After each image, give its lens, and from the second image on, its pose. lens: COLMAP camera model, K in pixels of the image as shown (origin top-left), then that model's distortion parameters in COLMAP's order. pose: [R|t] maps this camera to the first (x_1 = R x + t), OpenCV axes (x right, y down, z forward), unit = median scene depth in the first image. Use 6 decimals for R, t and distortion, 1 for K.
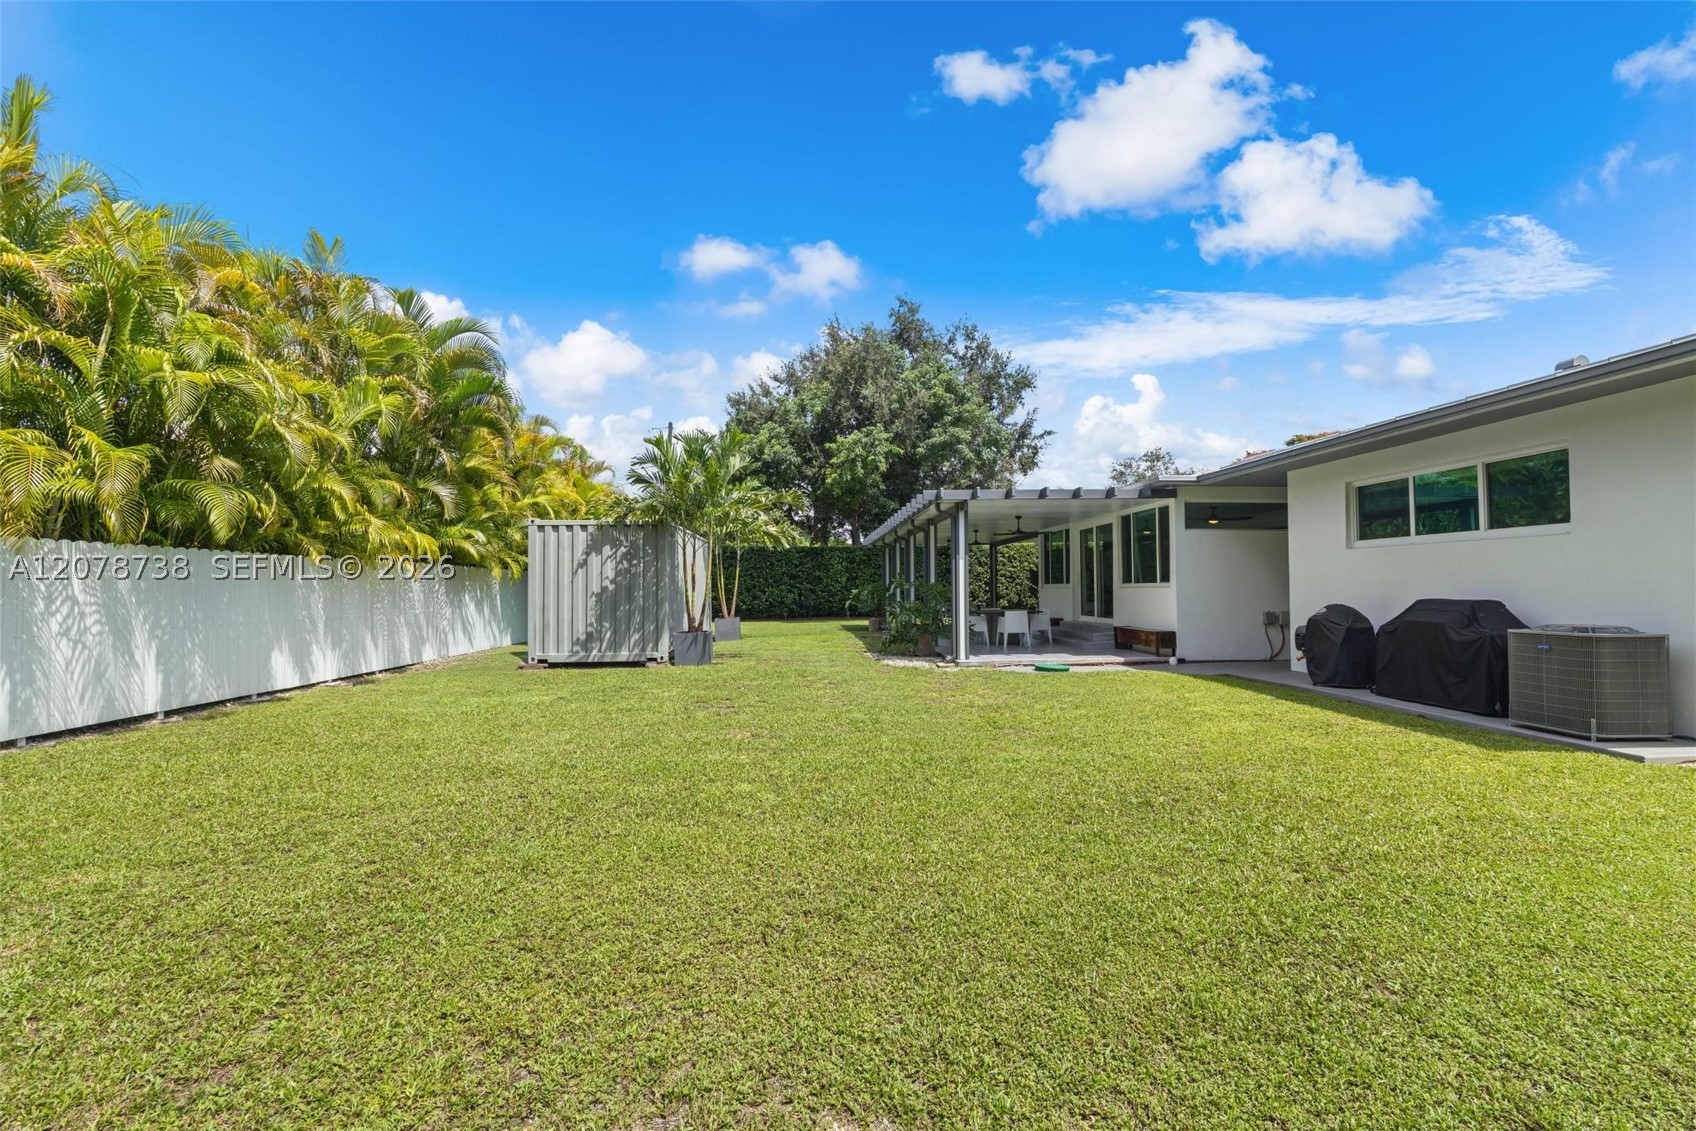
lens RADIAL K [[699.0, 0, 852.2], [0, 699.0, 567.0], [0, 0, 1]] dist [0.006174, 0.000618]
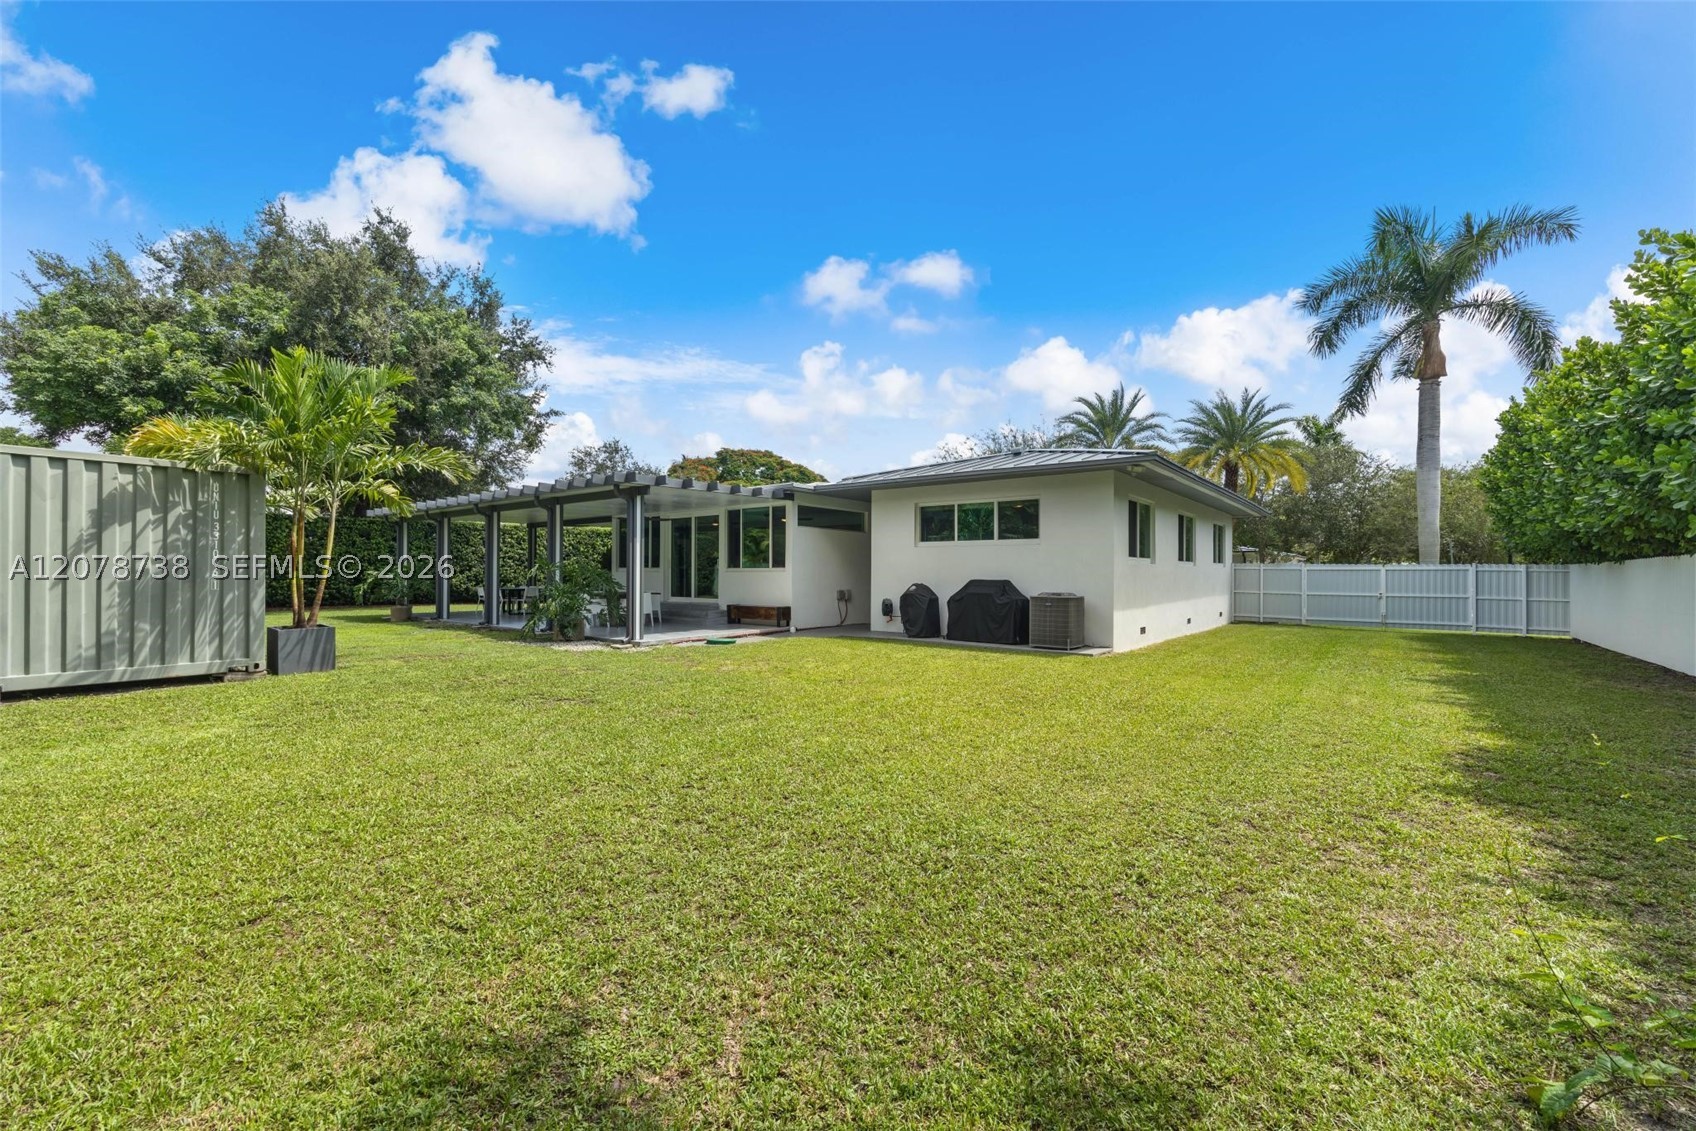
lens RADIAL K [[699.0, 0, 851.9], [0, 699.0, 570.9], [0, 0, 1]] dist [0.006174, 0.000618]
pose [[0.652210, 0.009487, 0.757979, -0.416213], [-0.030132, 0.999456, 0.013417, 0.007533], [-0.757439, -0.031590, 0.652141, 0.094328]]
